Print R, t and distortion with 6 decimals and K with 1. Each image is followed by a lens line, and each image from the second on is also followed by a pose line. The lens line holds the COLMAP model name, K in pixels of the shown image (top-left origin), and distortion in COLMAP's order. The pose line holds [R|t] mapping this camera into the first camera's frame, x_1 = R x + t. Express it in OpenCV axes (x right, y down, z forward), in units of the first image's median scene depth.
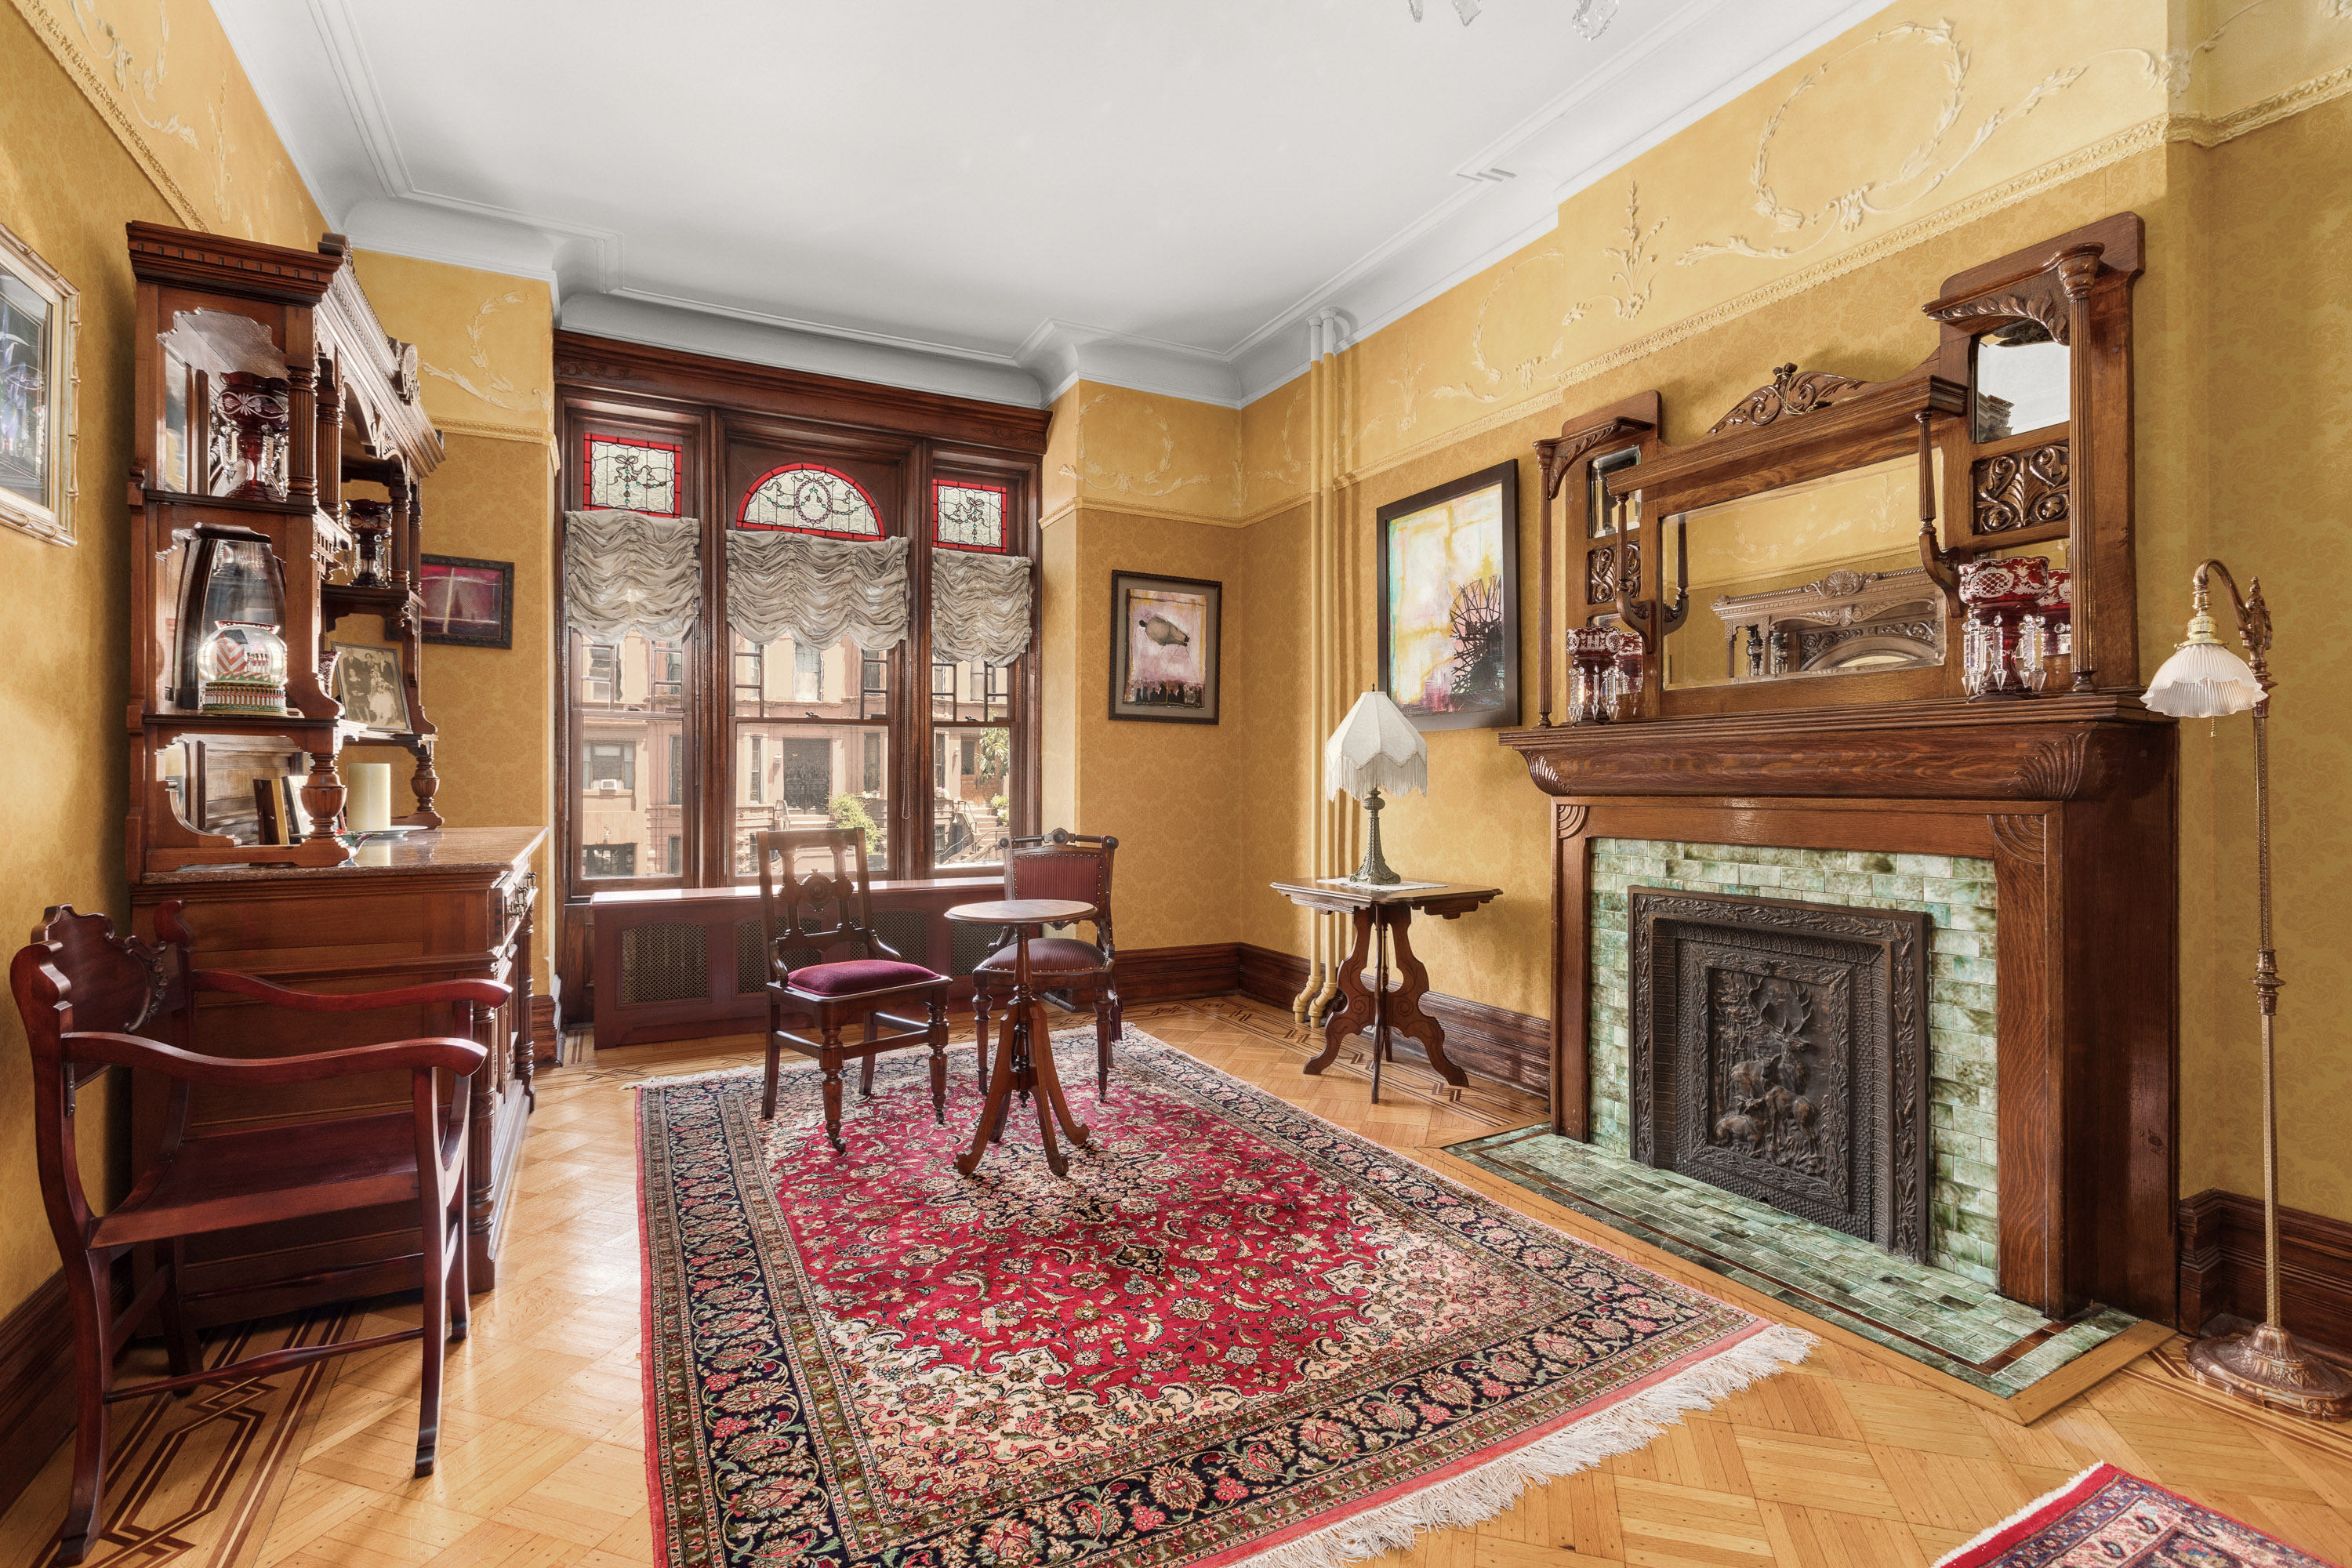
lens RADIAL K [[1086.4, 0, 1178.7], [0, 1086.4, 779.3], [0, 0, 1]] dist [-0.002051, -0.000048]
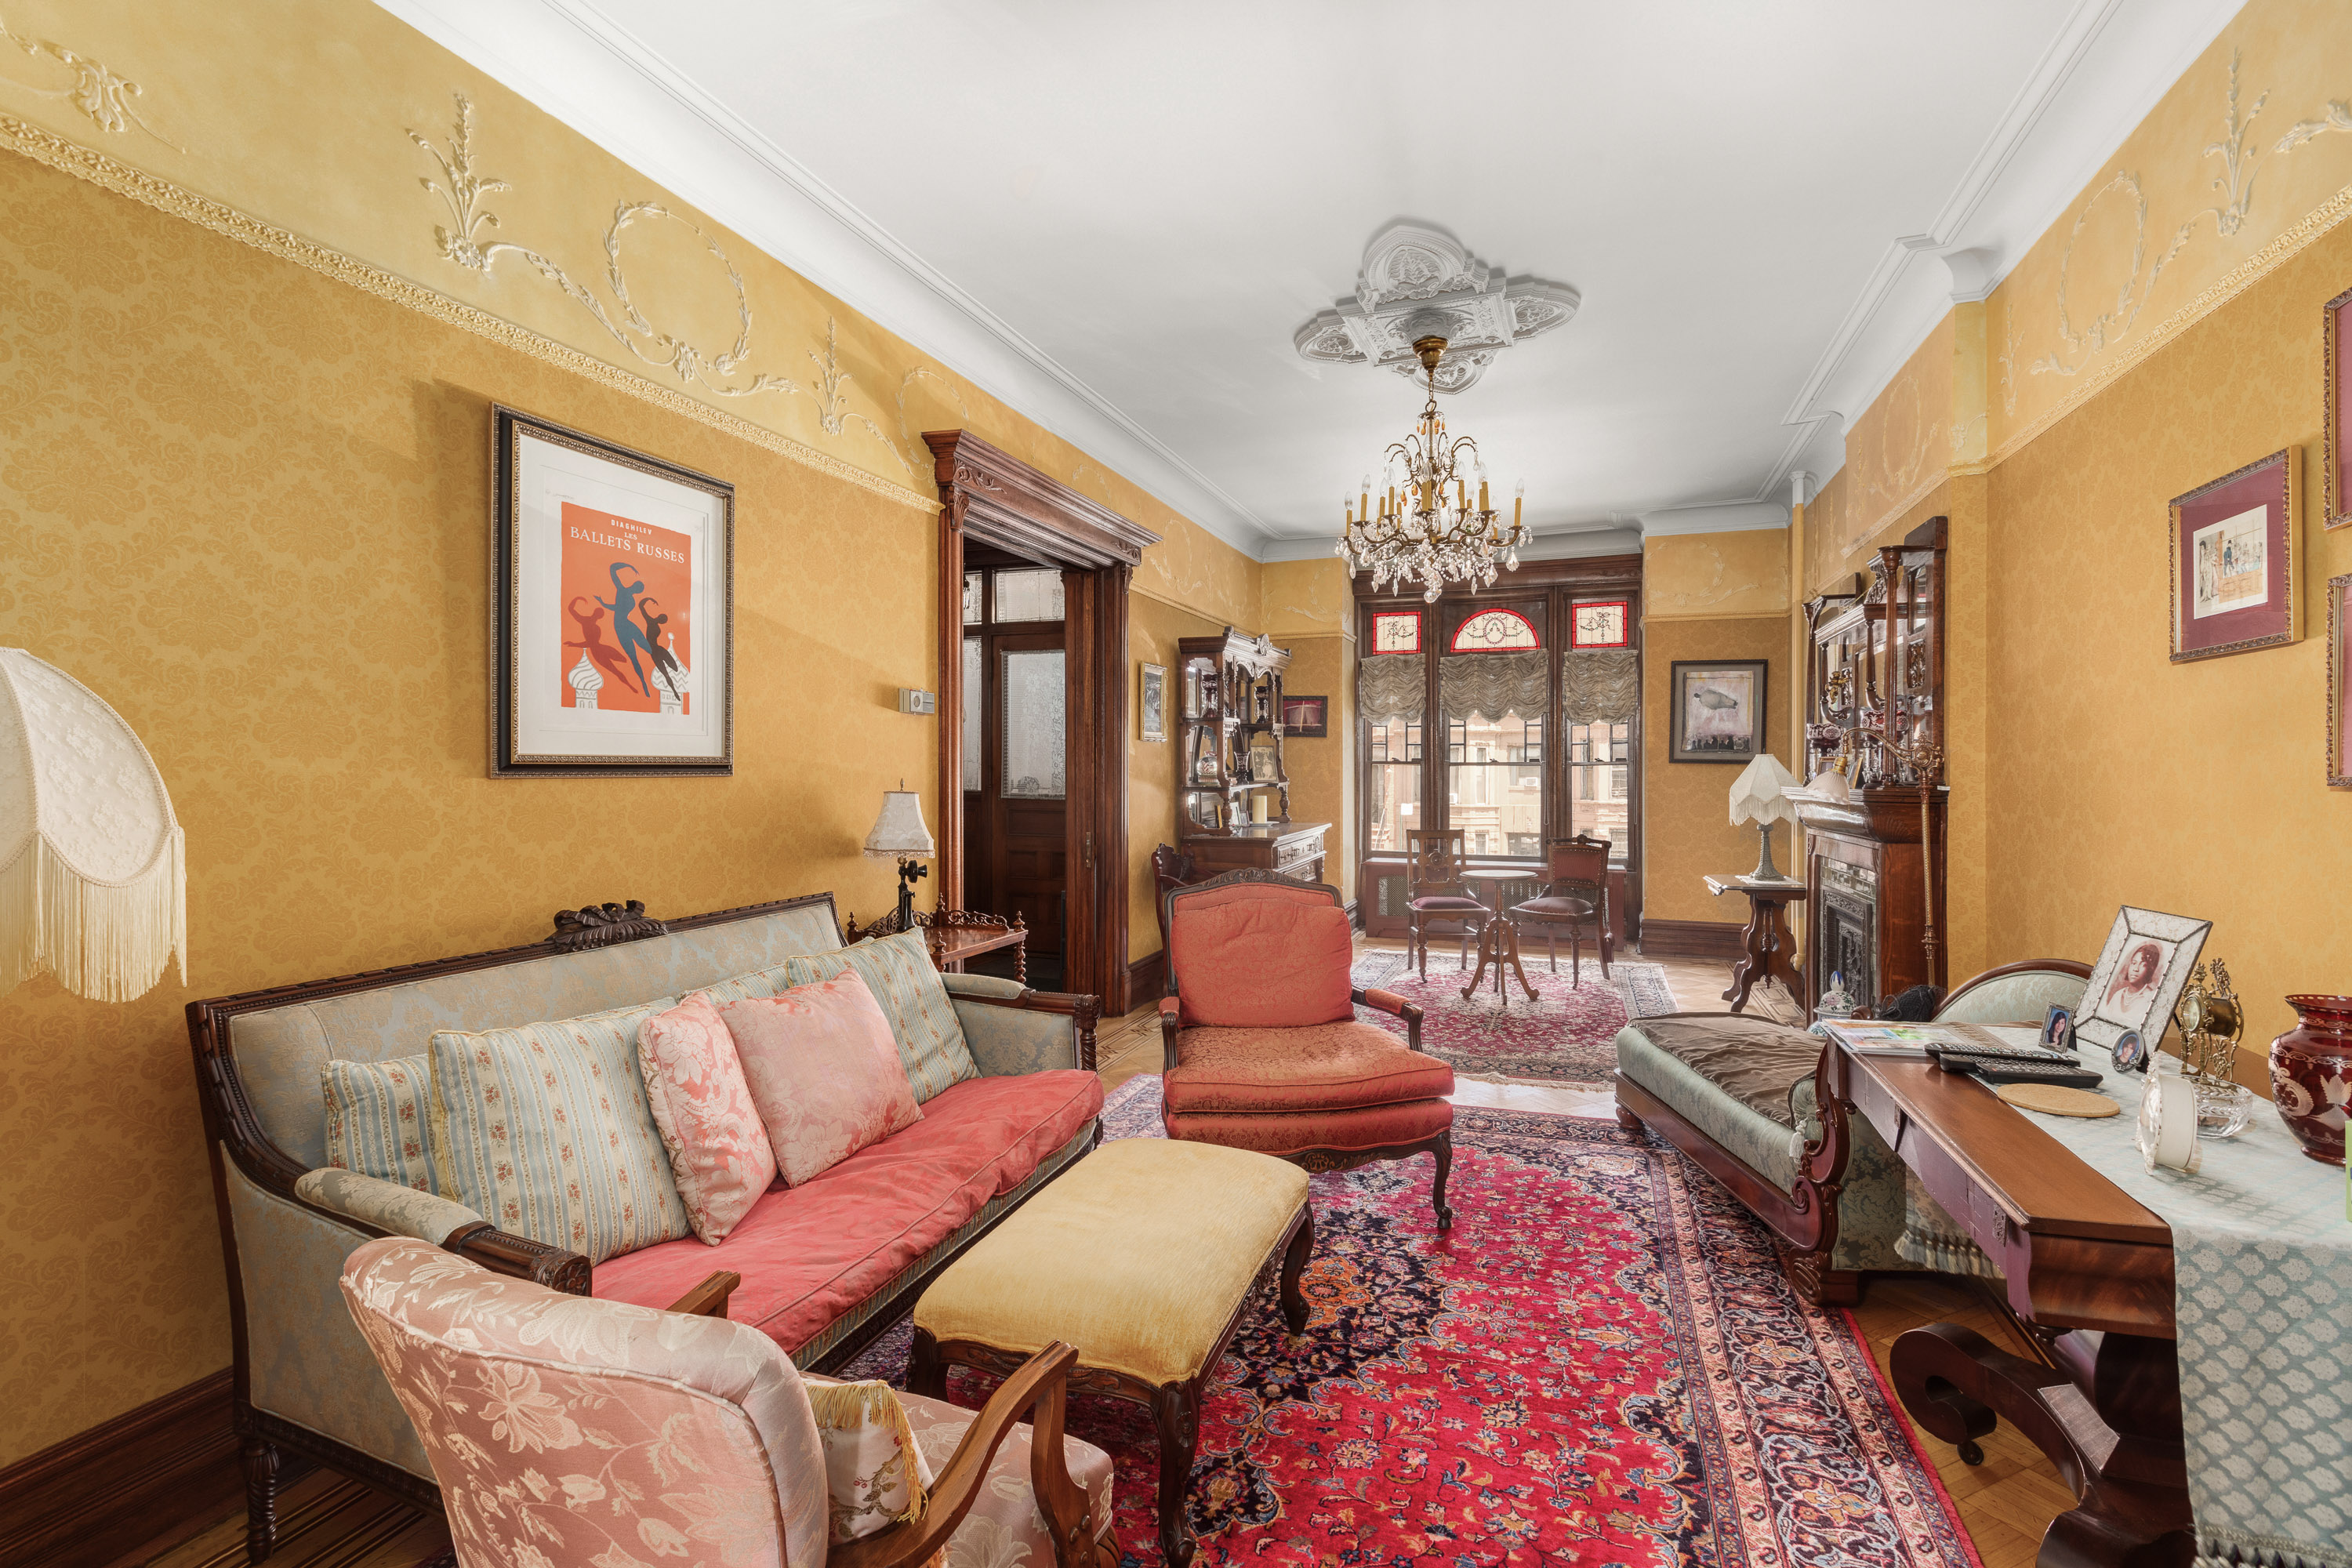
lens RADIAL K [[1082.4, 0, 1178.7], [0, 1082.4, 775.4], [0, 0, 1]] dist [0.000199, 0.000003]
pose [[0.672722, 0.004687, -0.739881, 0.593057], [-0.002387, 0.999988, 0.004164, -0.044309], [0.739892, -0.001035, 0.672725, -0.492952]]
